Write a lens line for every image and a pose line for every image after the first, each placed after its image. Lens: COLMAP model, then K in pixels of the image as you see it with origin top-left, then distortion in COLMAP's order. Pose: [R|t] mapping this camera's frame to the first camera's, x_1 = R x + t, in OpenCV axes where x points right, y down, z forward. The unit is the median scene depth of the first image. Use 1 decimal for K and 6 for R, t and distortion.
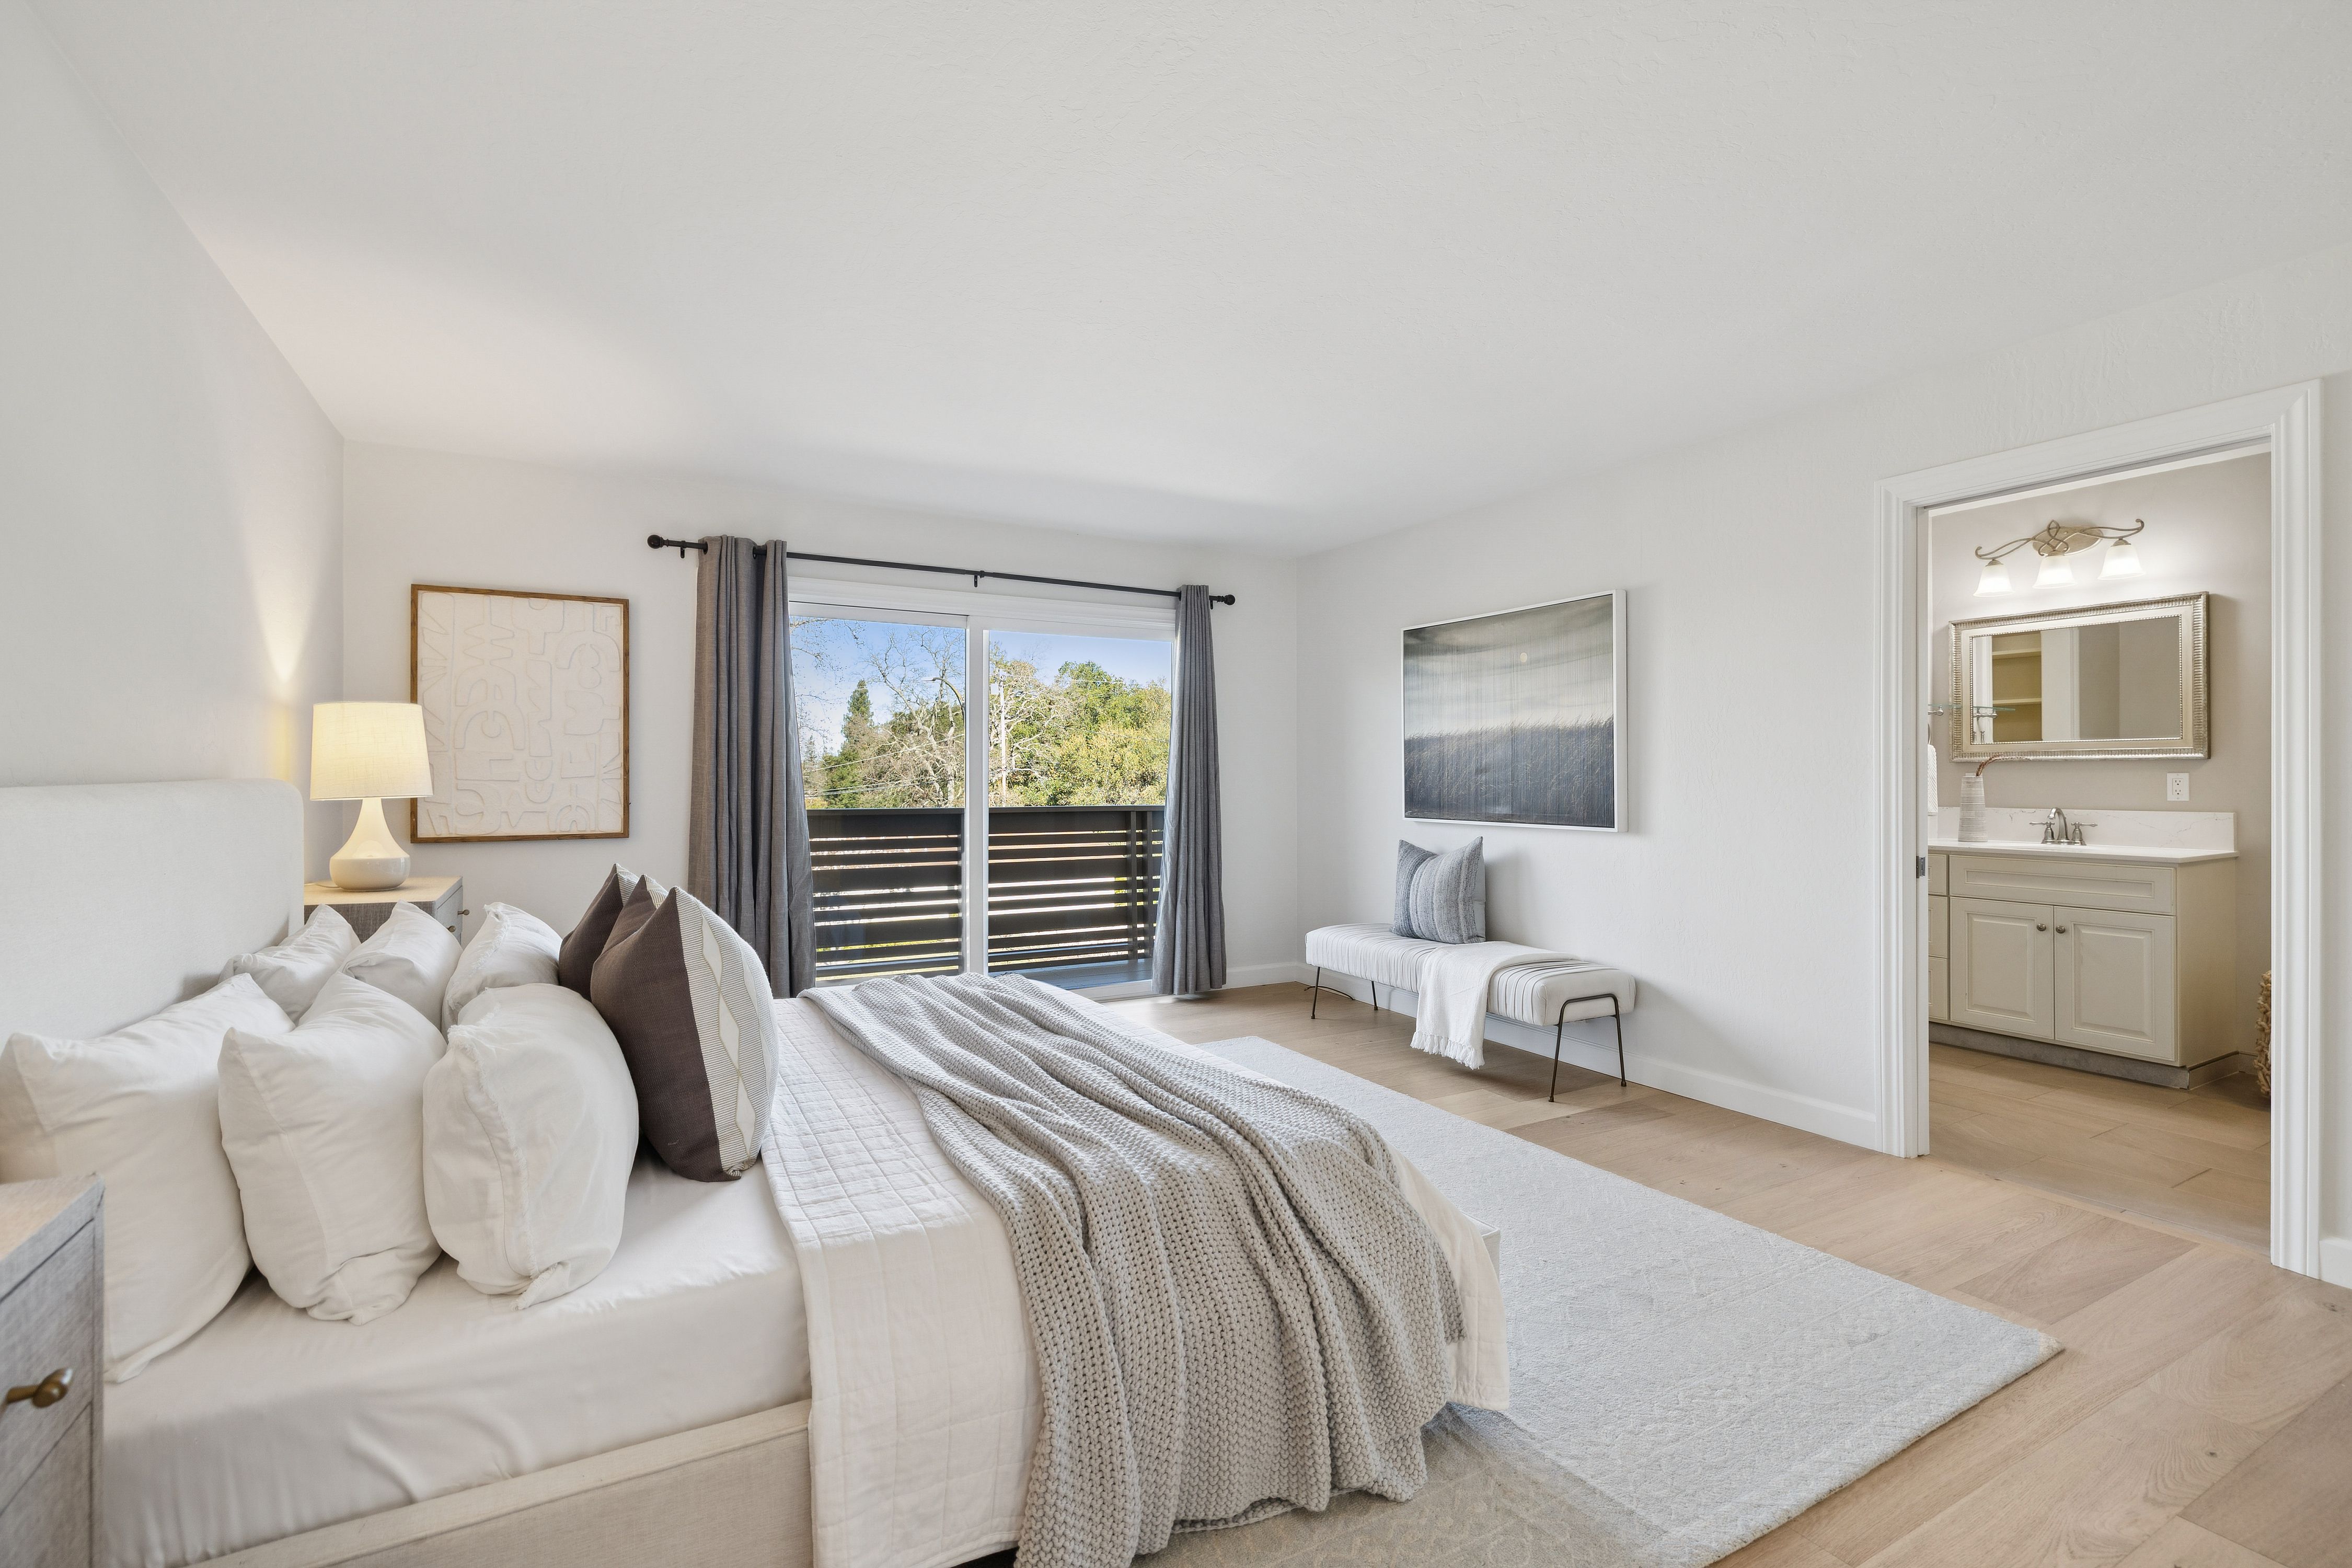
lens RADIAL K [[1071.4, 0, 1176.0], [0, 1071.4, 784.0], [0, 0, 1]] dist [-0.000239, 0.000161]
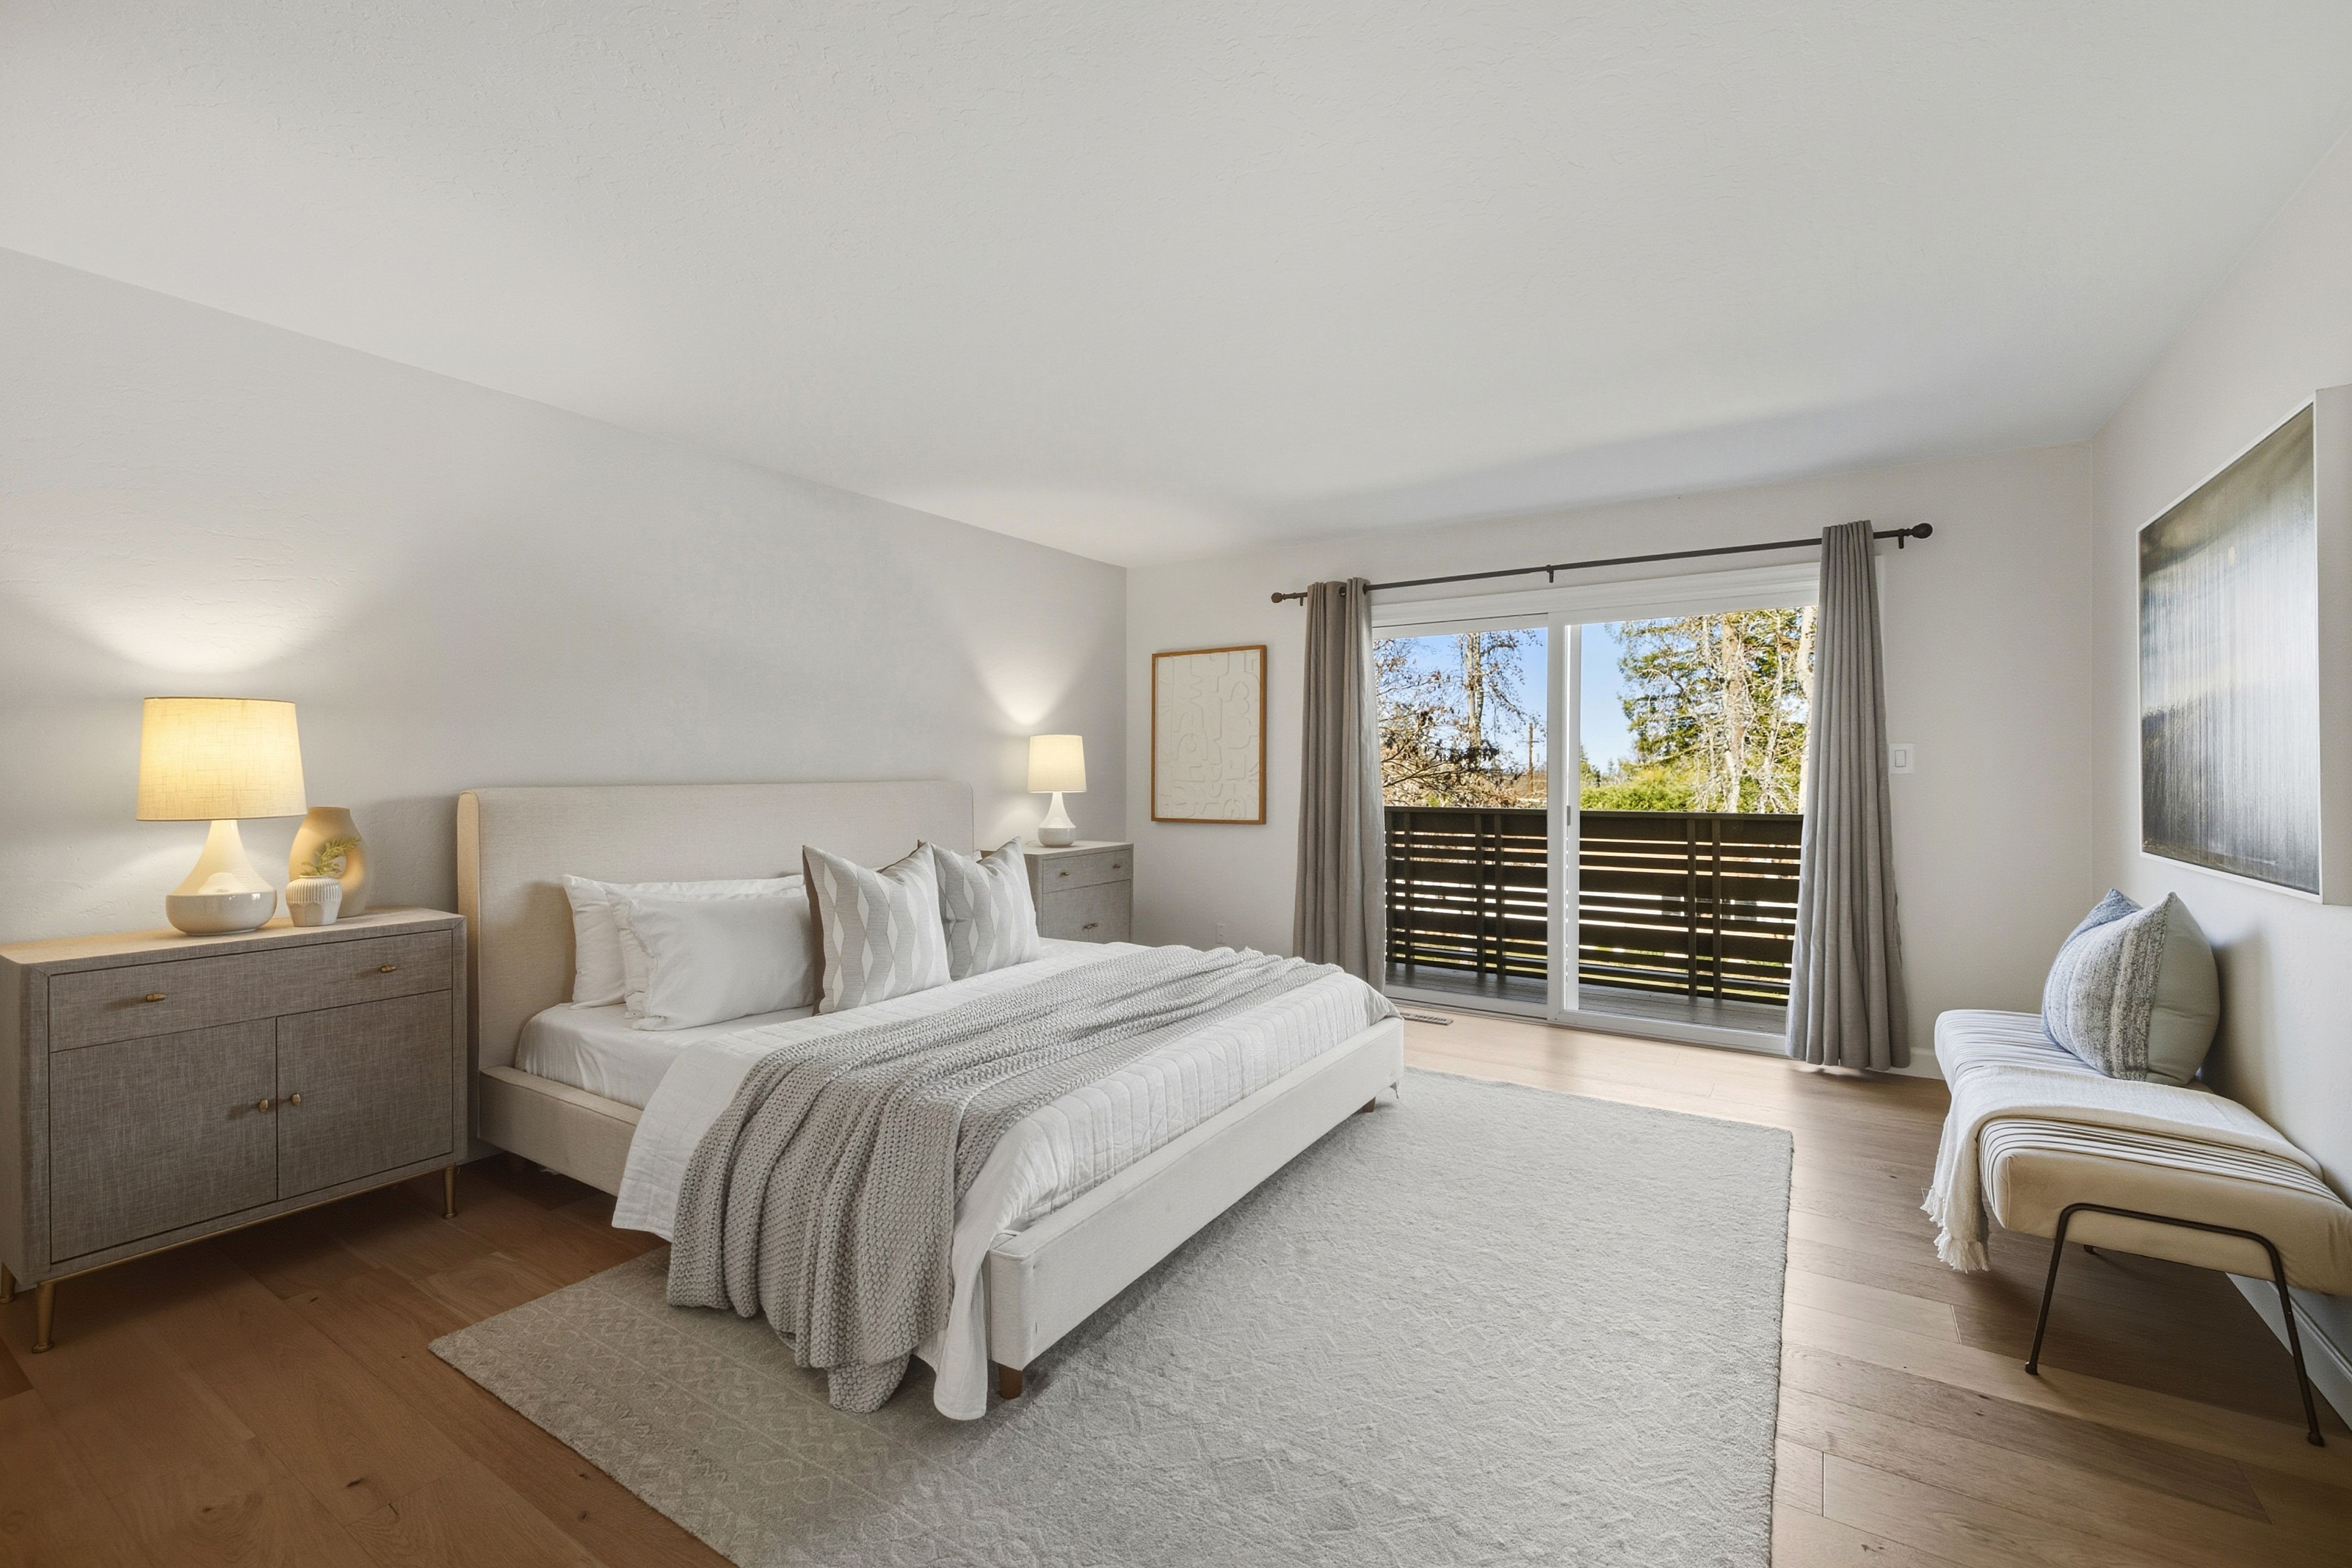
lens RADIAL K [[983.1, 0, 1176.0], [0, 983.1, 784.0], [0, 0, 1]] dist [-0.021361, 0.000038]
pose [[0.458859, 0.007761, -0.888475, 0.479417], [-0.004267, 0.999970, 0.006531, -0.006167], [0.888499, 0.000795, 0.458878, 0.313877]]
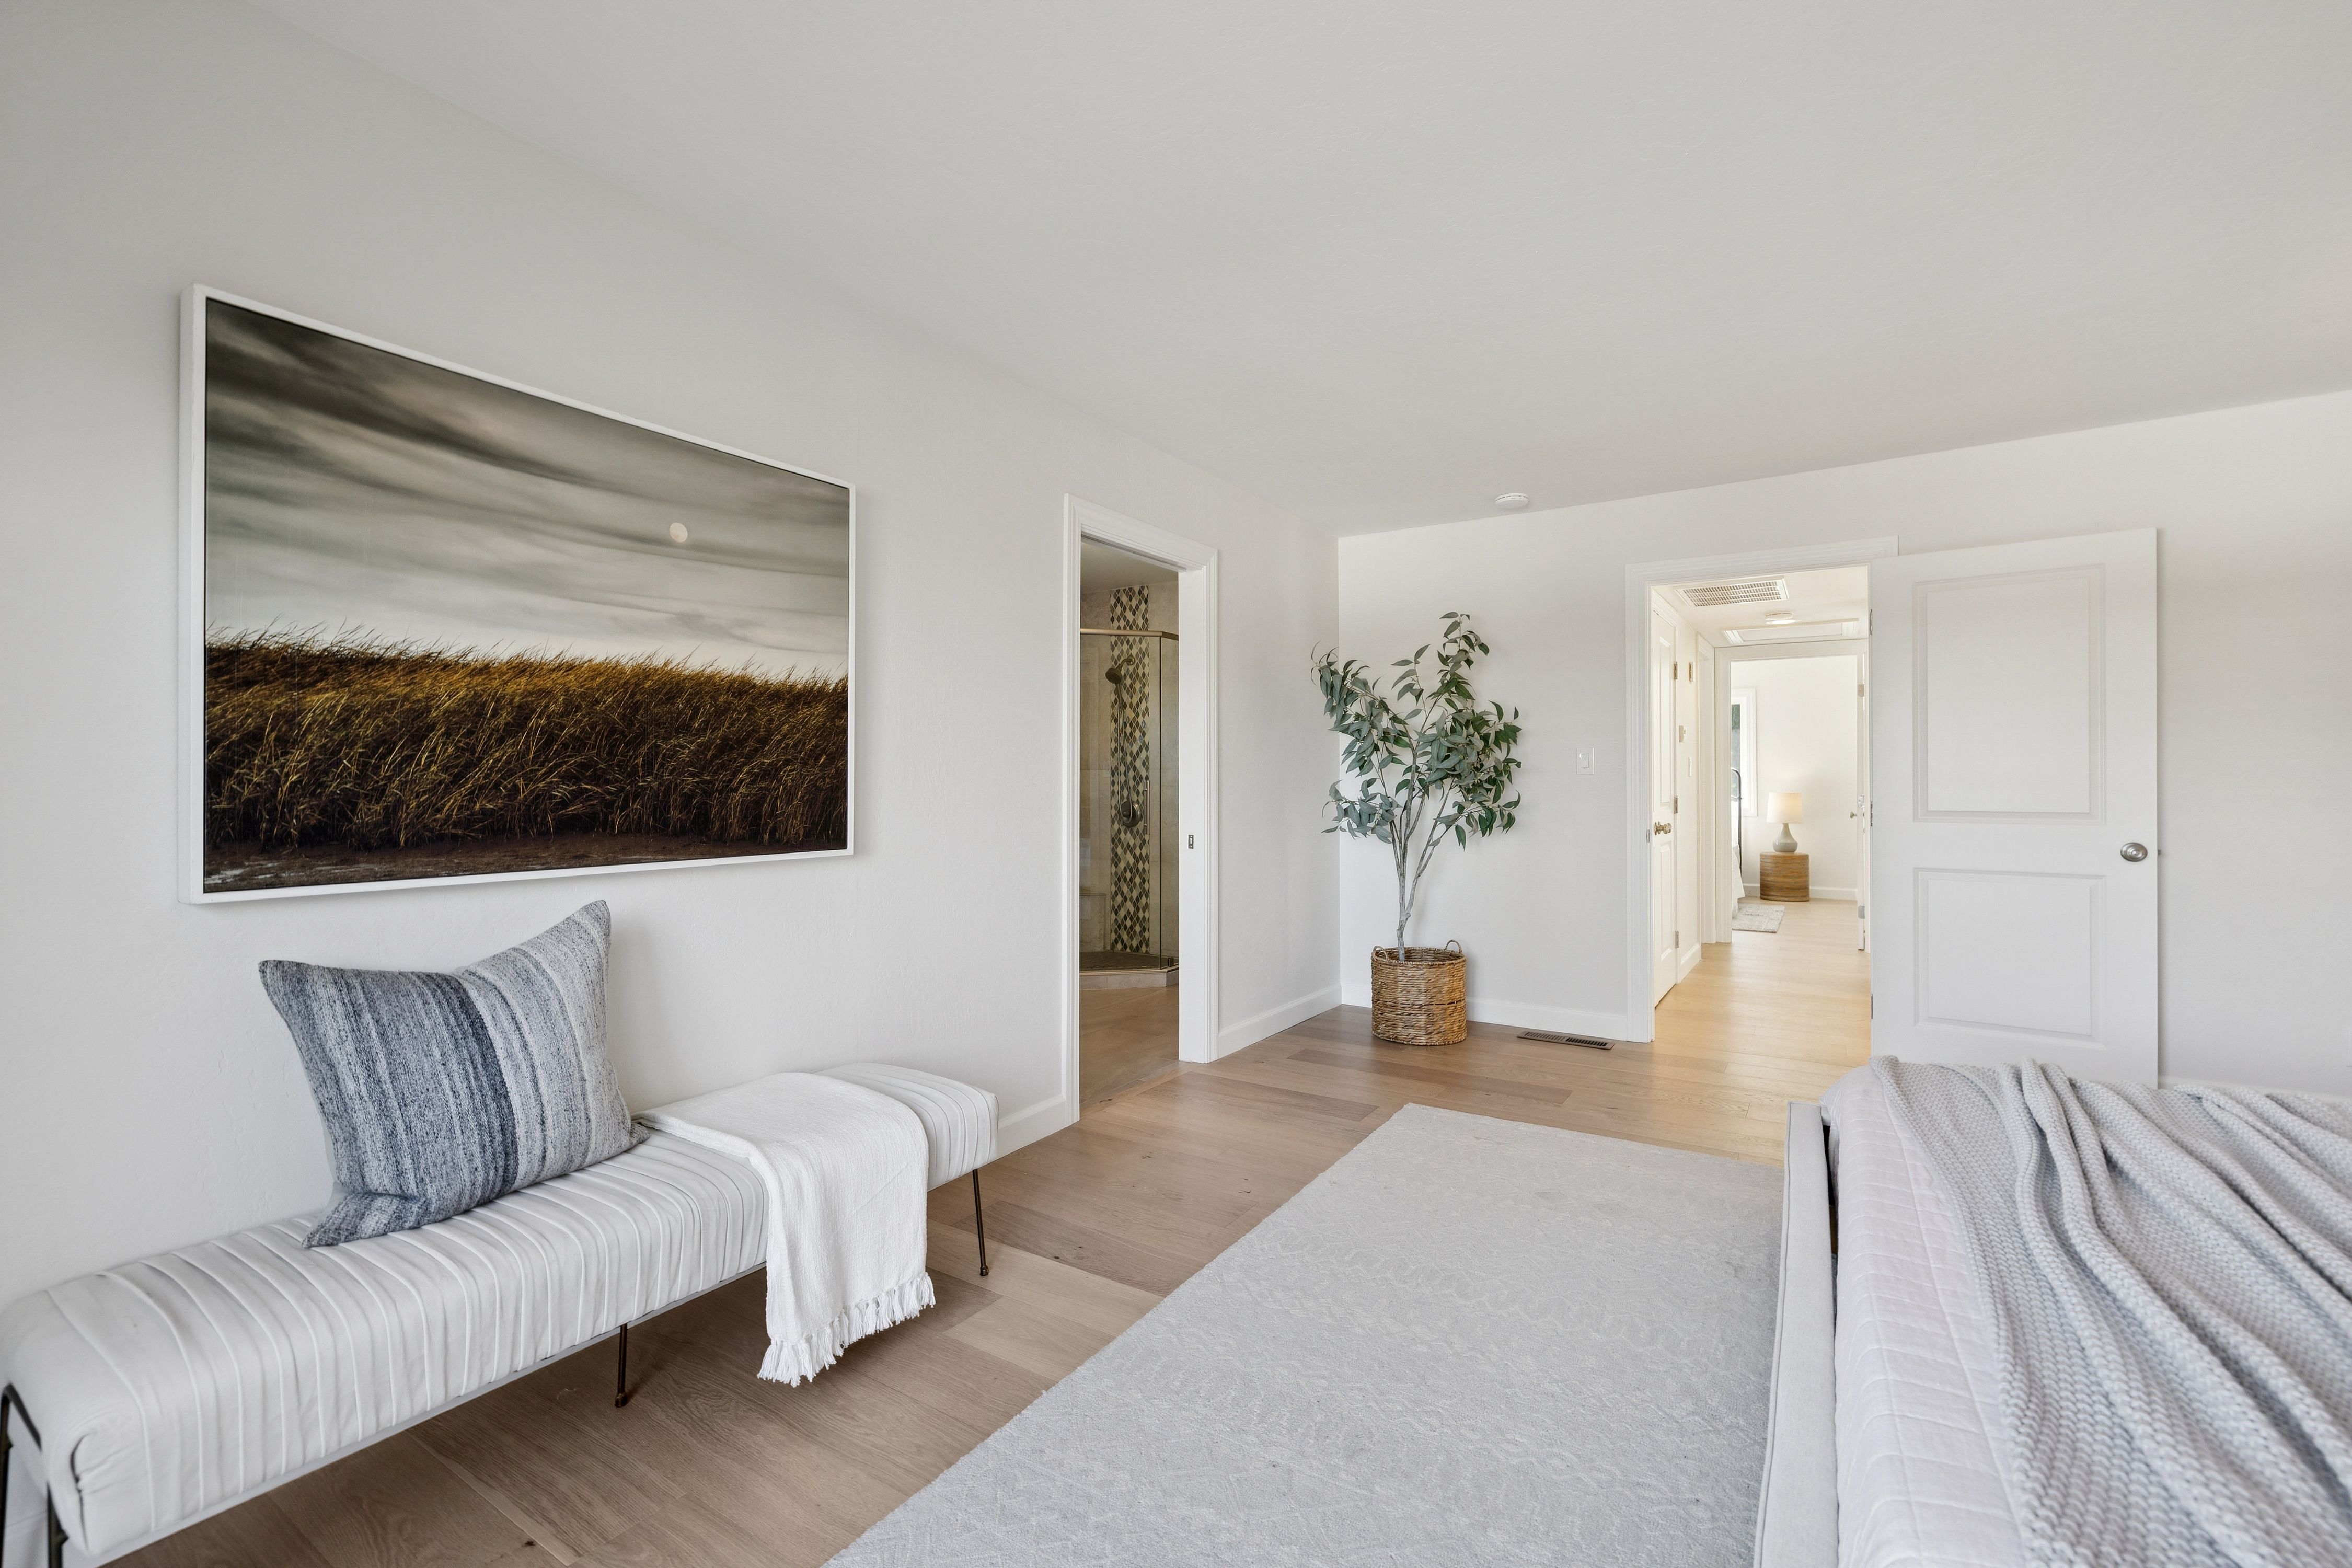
lens RADIAL K [[1003.9, 0, 1163.4], [0, 1003.9, 772.3], [0, 0, 1]] dist [-0.000102, 0.000274]
pose [[-0.463388, 0.011559, 0.886080, -0.190122], [0.010990, 0.999913, -0.007297, 0.000955], [-0.886087, 0.006357, -0.463475, 0.965578]]
